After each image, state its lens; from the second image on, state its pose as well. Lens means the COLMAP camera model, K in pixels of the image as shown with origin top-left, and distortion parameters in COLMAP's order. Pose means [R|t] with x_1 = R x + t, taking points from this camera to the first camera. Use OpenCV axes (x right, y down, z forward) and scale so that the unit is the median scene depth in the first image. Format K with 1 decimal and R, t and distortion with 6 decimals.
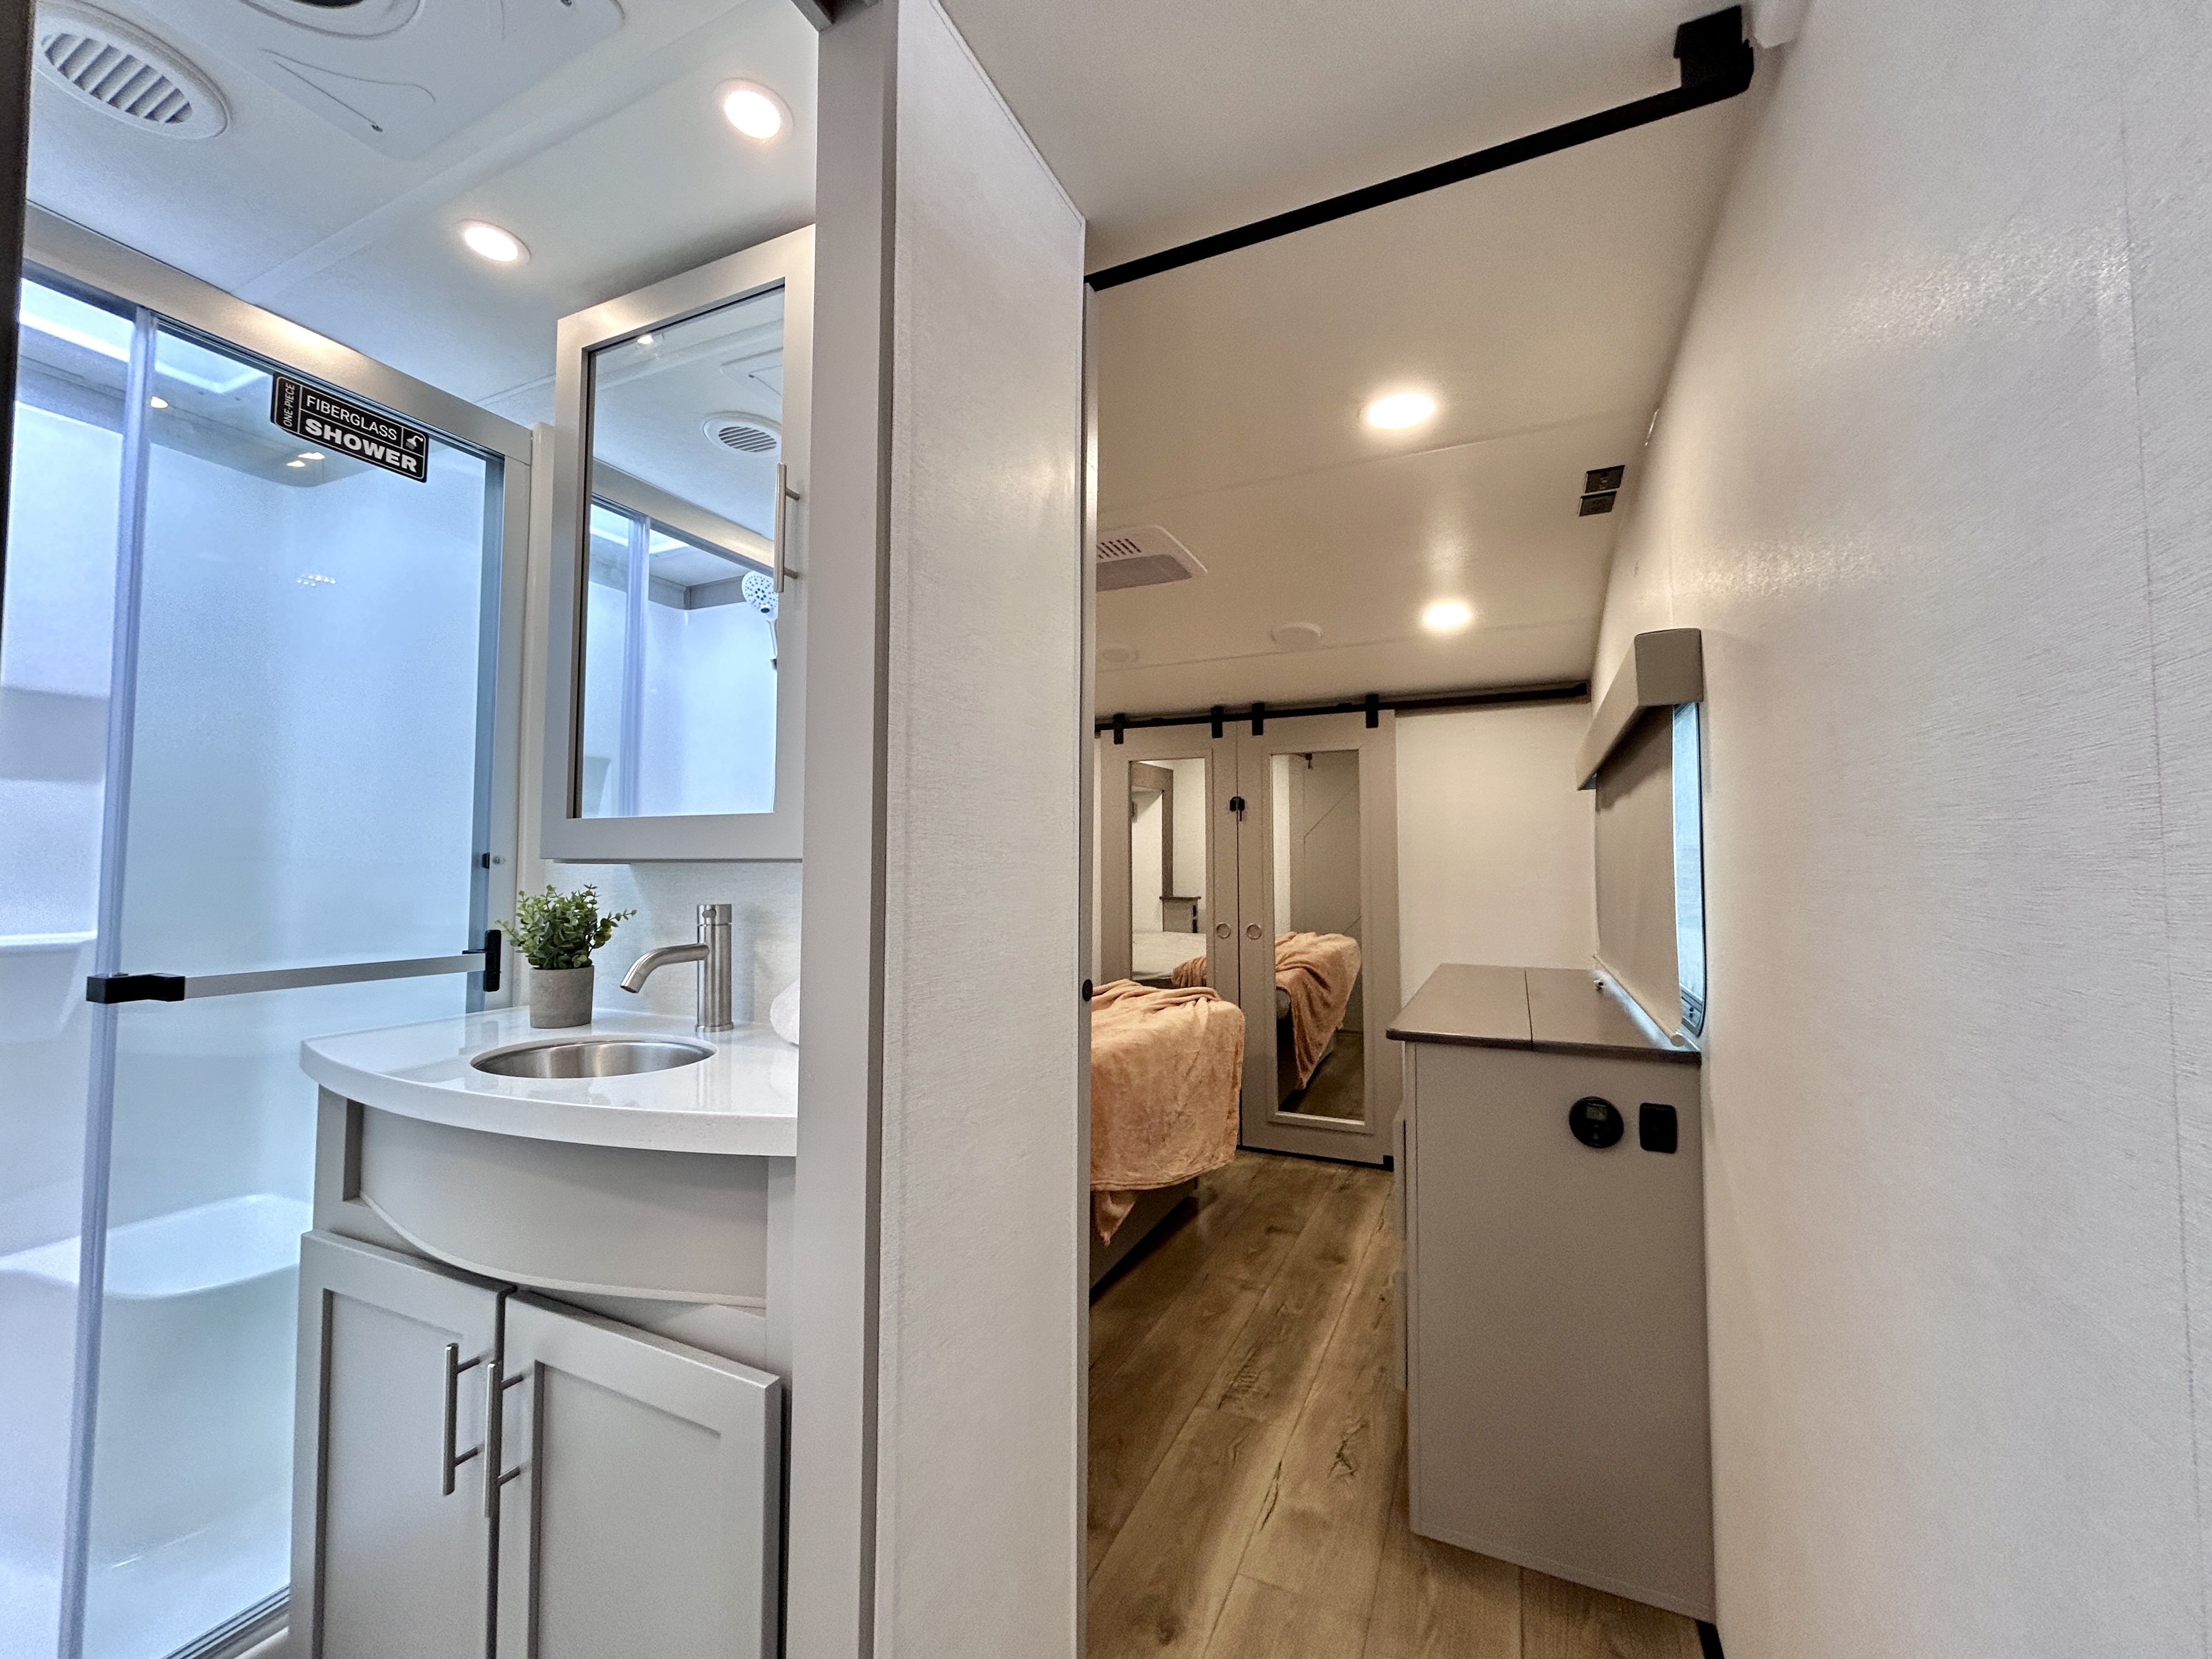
lens RADIAL K [[886.7, 0, 1098.8], [0, 886.7, 822.3], [0, 0, 1]] dist [-0.000966, 0.000202]
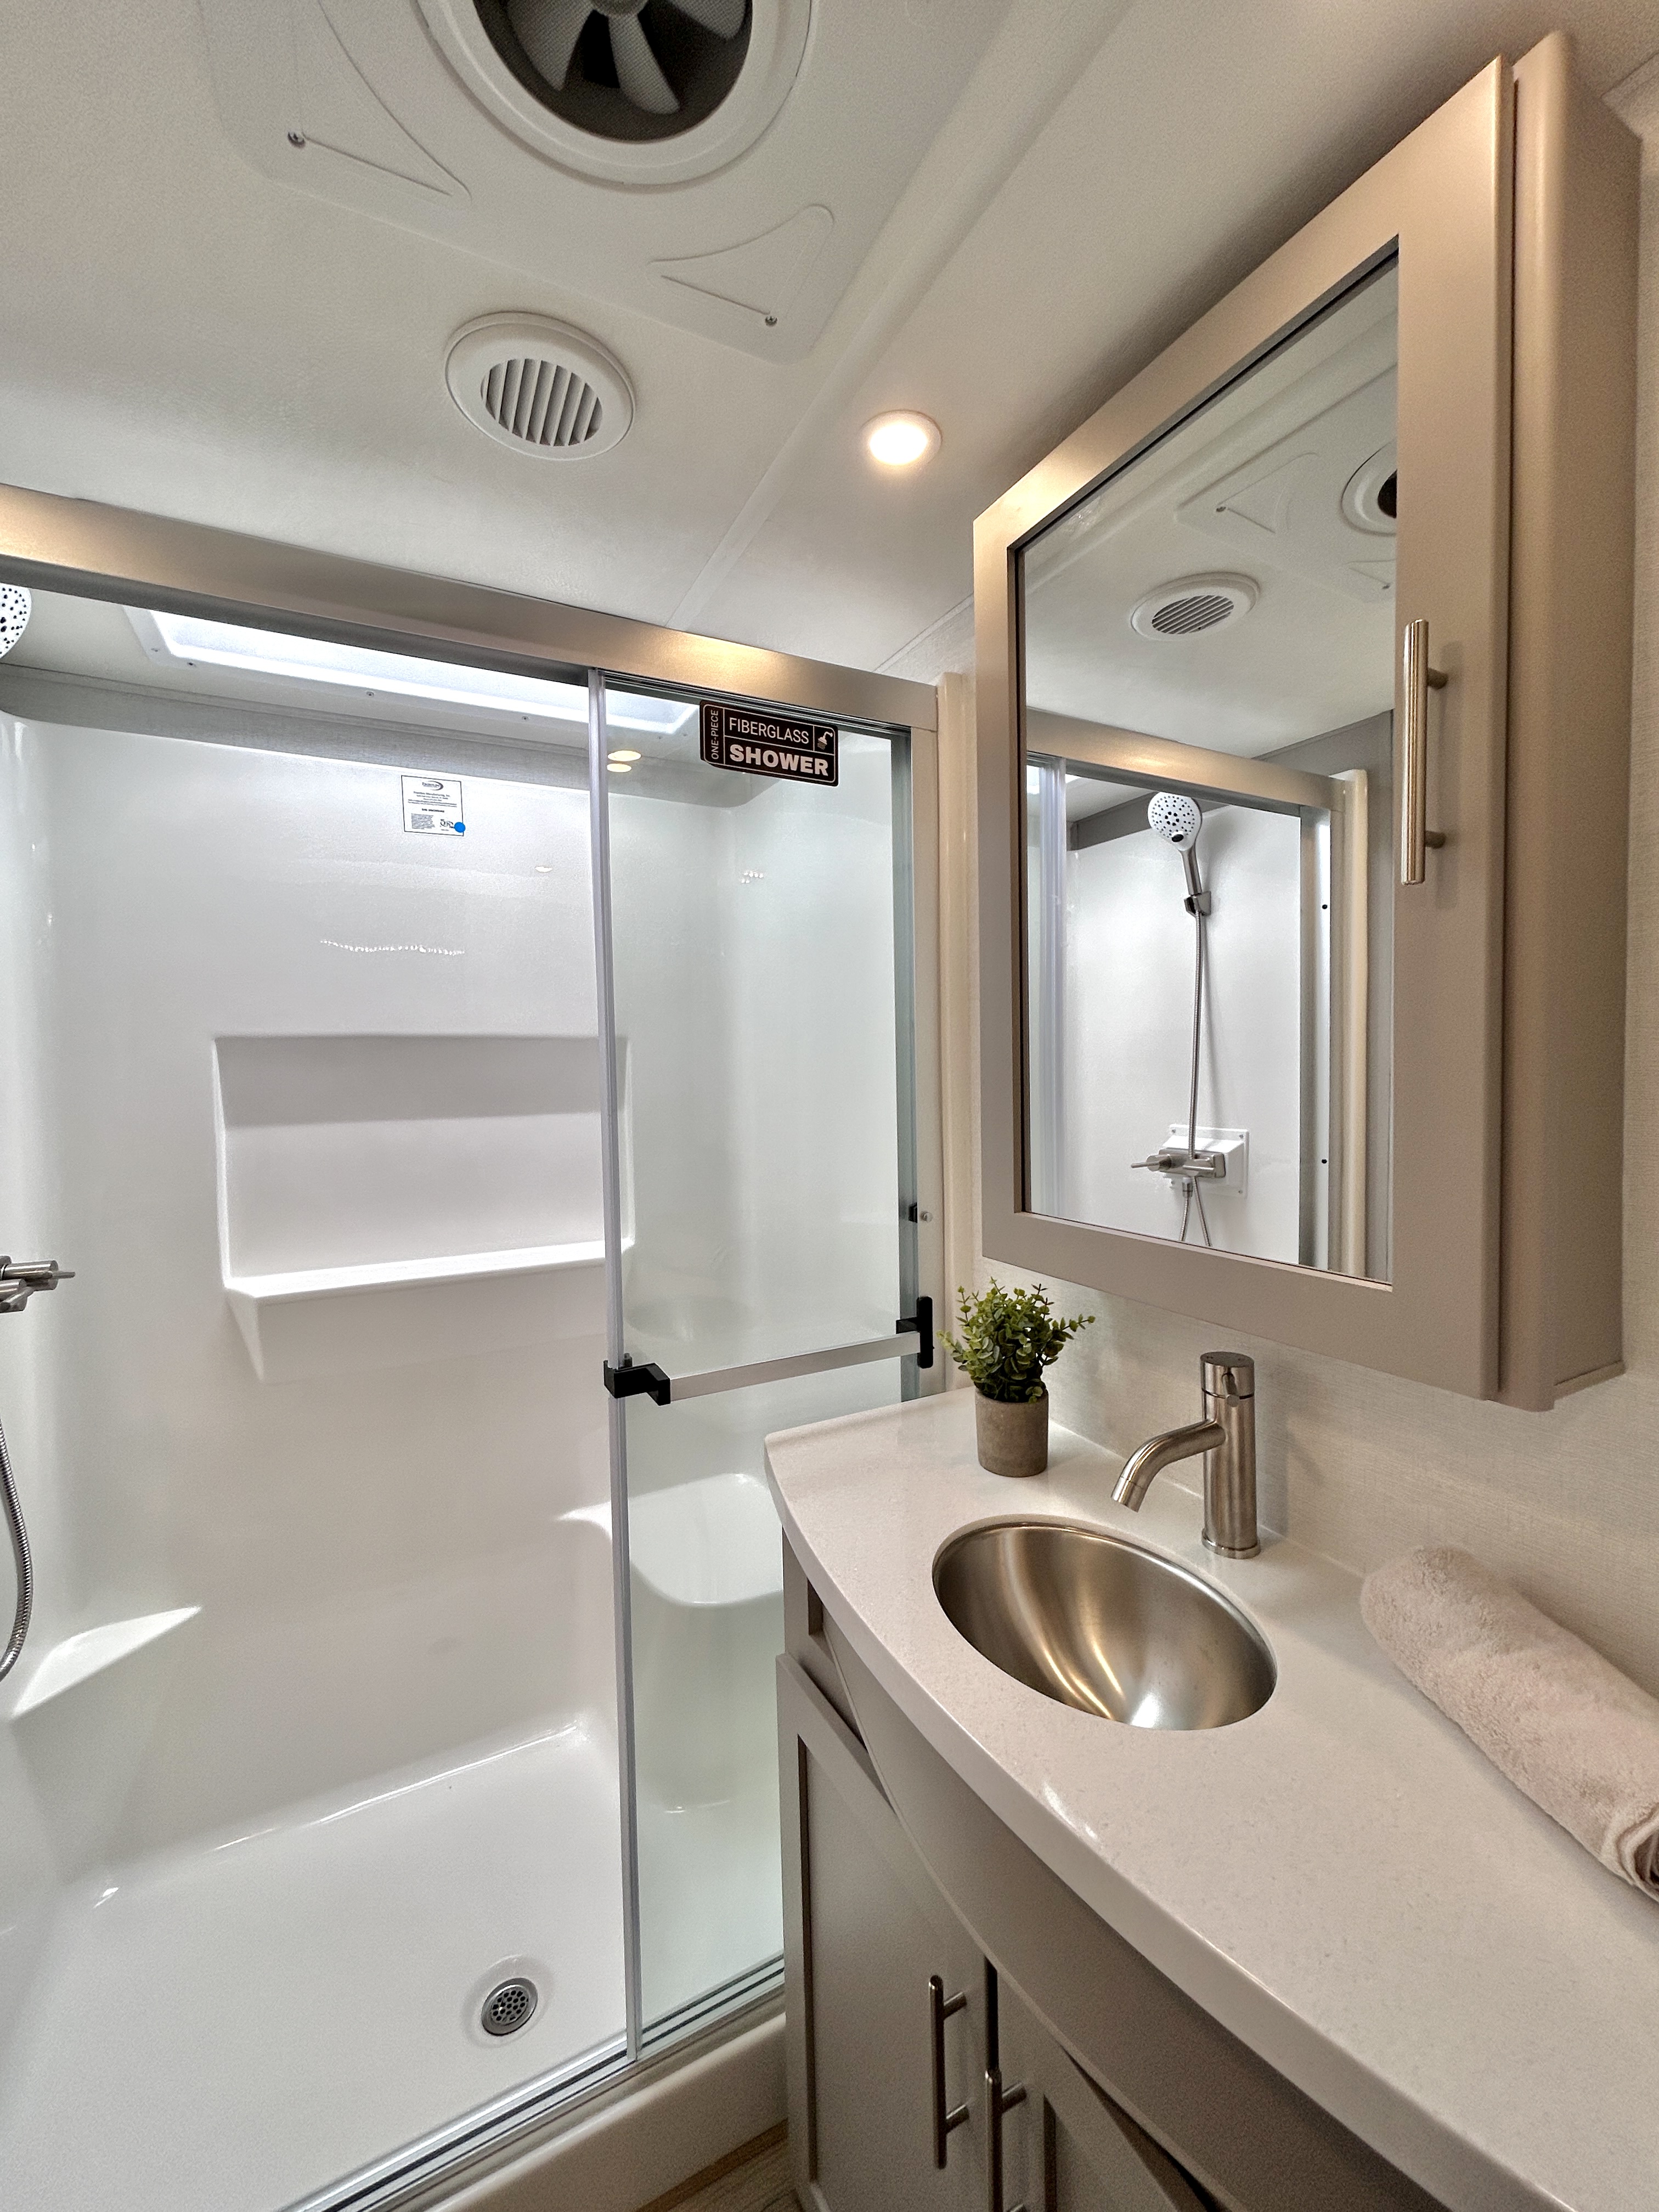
lens RADIAL K [[886.7, 0, 823.8], [0, 886.7, 1099.3], [0, 0, 1]] dist [-0.000966, 0.000202]
pose [[0.788902, 0.007634, -0.614472, -0.258848], [0.050235, 0.995775, 0.076866, -0.157761], [0.612463, -0.091508, 0.785185, 0.312444]]
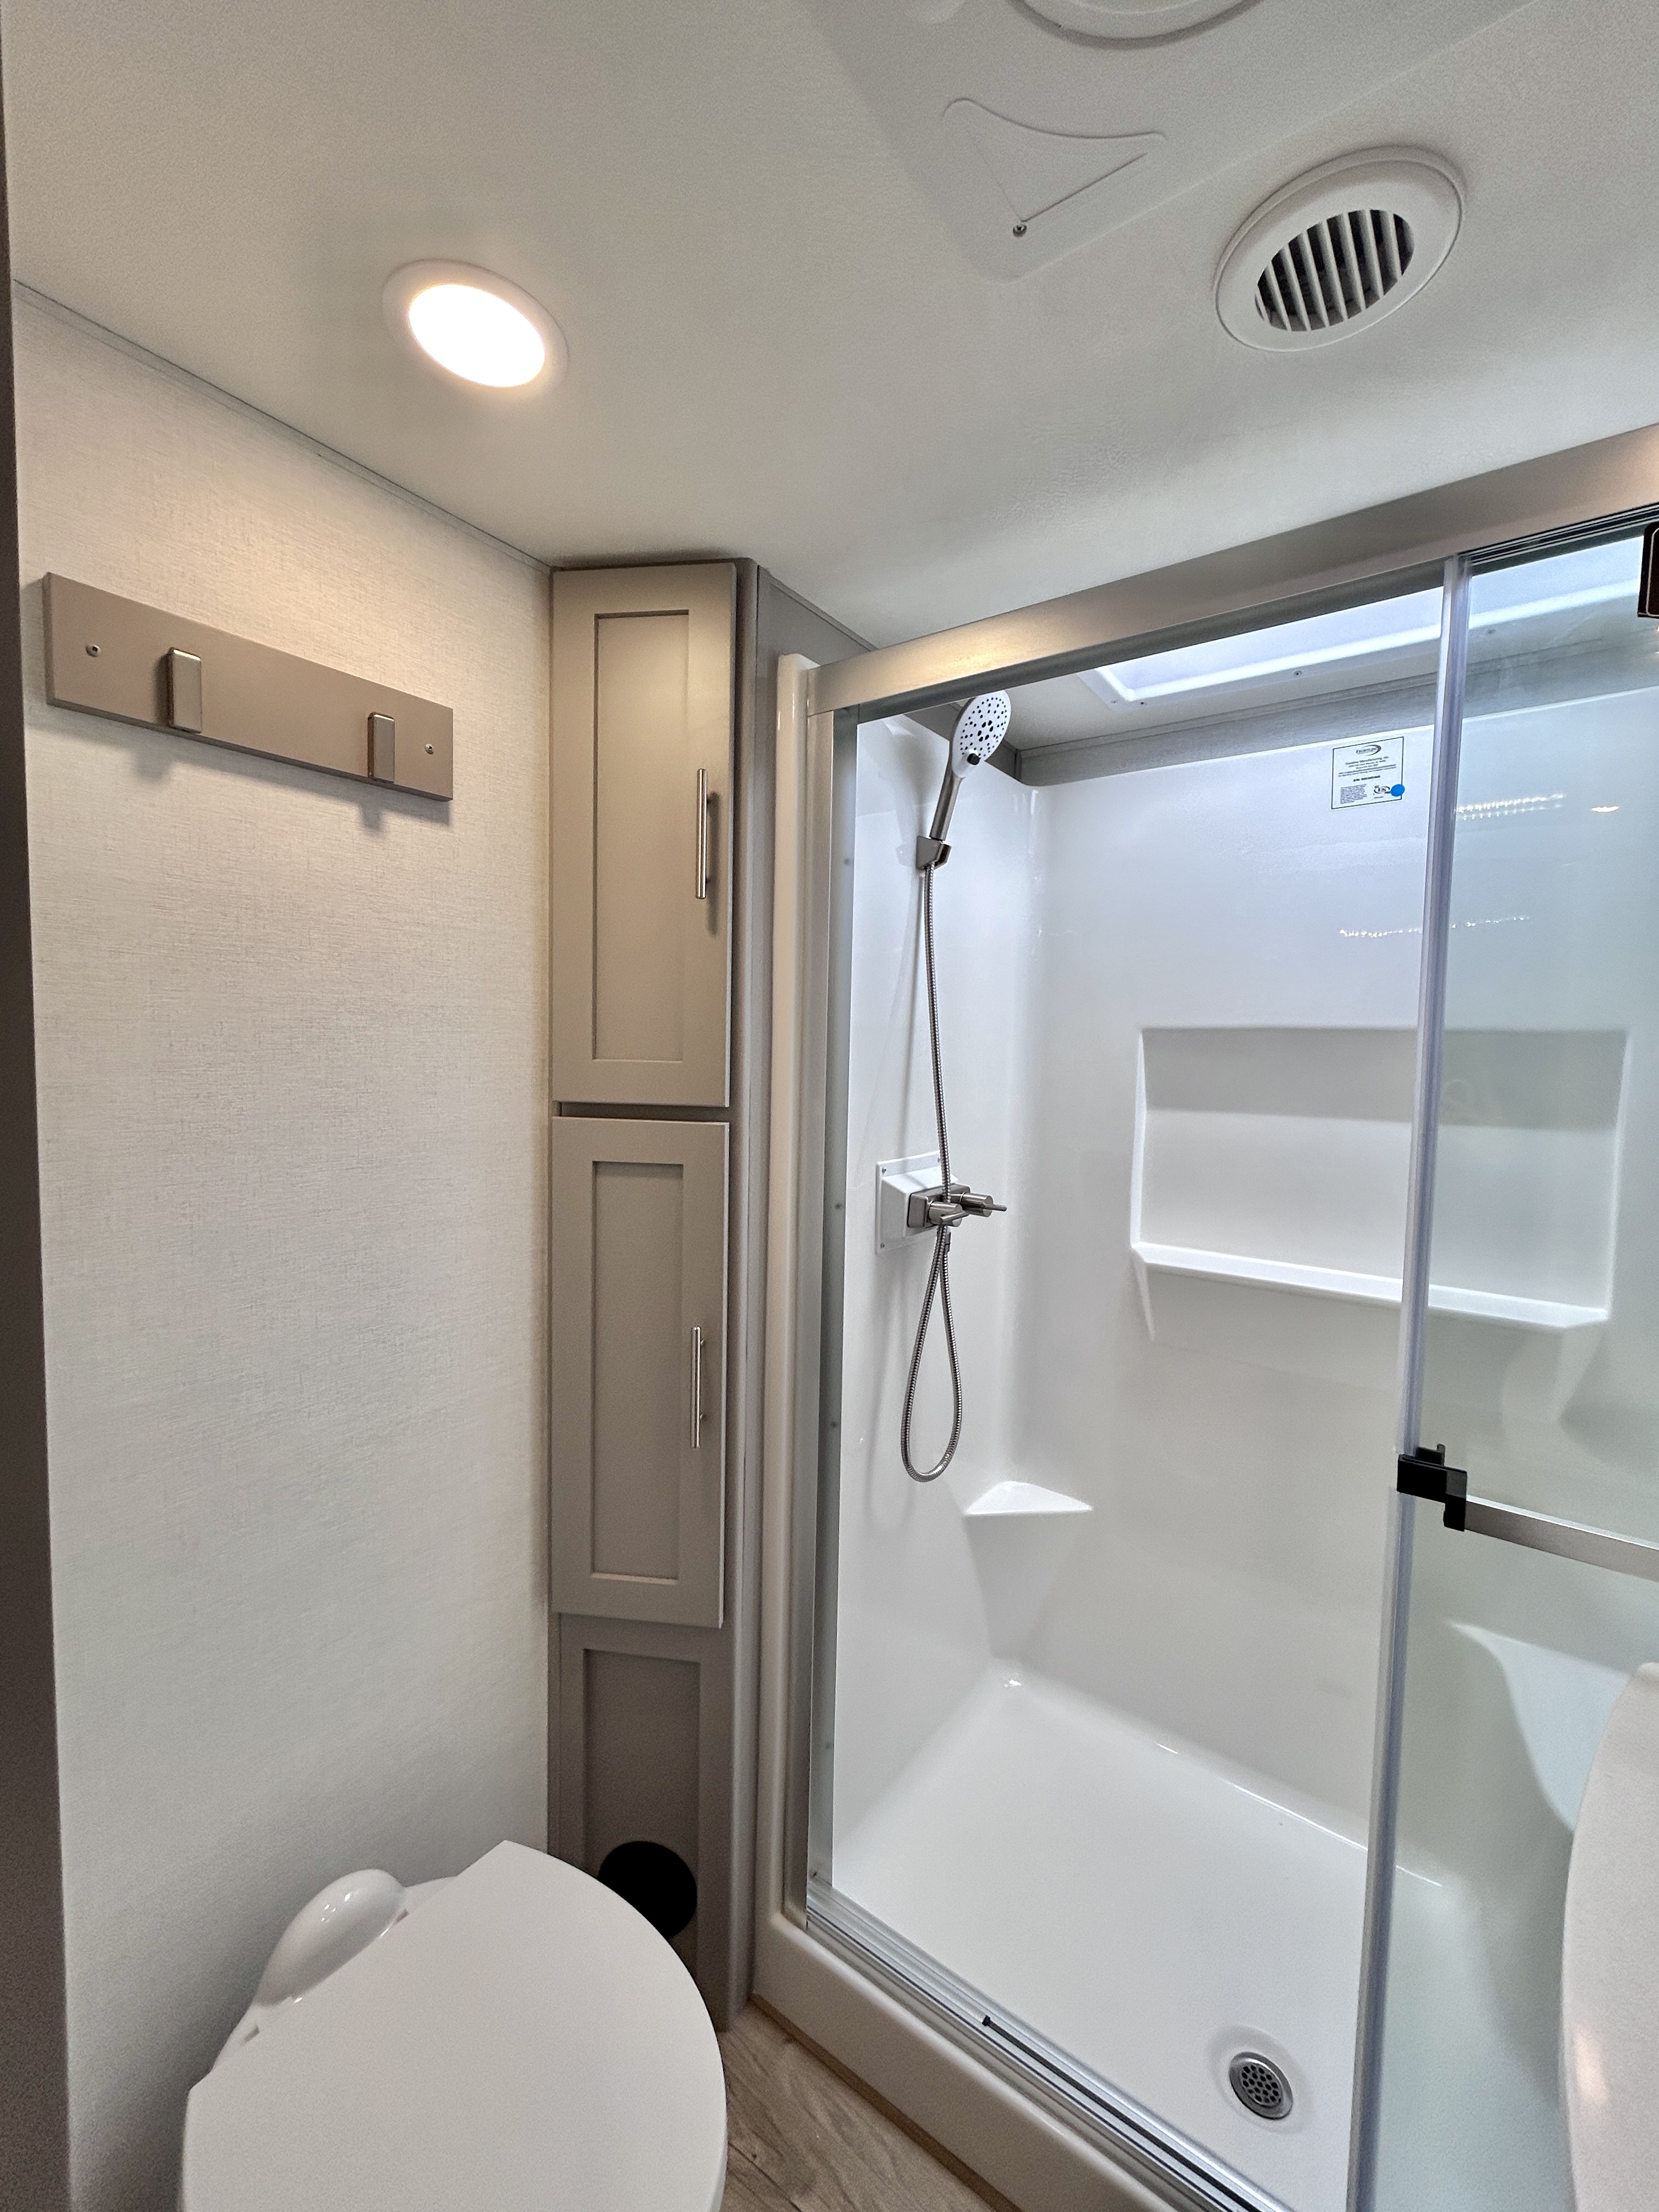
lens RADIAL K [[886.7, 0, 831.9], [0, 886.7, 1103.2], [0, 0, 1]] dist [-0.000966, 0.000202]
pose [[-0.193434, 0.052444, -0.979711, -0.211870], [0.024241, 0.998521, 0.048665, -0.154852], [0.980814, -0.014336, -0.194420, 0.533748]]
